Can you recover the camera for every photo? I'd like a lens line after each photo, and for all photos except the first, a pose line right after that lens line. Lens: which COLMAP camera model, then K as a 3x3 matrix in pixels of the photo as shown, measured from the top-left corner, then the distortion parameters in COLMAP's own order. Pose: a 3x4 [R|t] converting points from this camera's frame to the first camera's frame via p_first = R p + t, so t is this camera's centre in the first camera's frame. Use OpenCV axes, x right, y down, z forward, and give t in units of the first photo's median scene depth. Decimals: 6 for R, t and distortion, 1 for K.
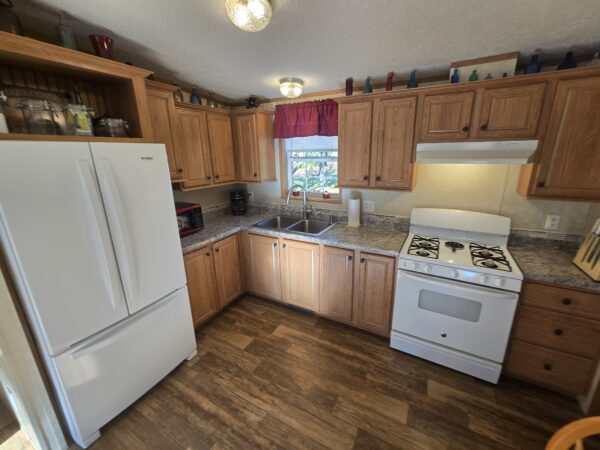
lens RADIAL K [[250.6, 0, 302.5], [0, 250.6, 221.3], [0, 0, 1]] dist [-0.008182, 0.004699]
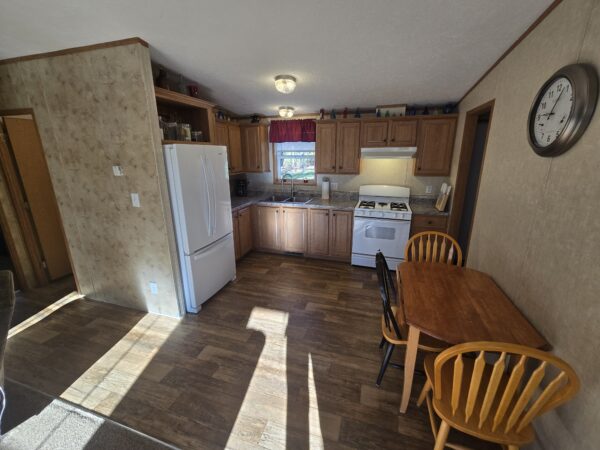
lens RADIAL K [[250.6, 0, 302.5], [0, 250.6, 221.3], [0, 0, 1]] dist [-0.008182, 0.004699]
pose [[0.981611, -0.039488, 0.186763, -0.290250], [0.040685, 0.999169, -0.002582, 0.190848], [-0.186505, 0.010133, 0.982402, -0.635662]]
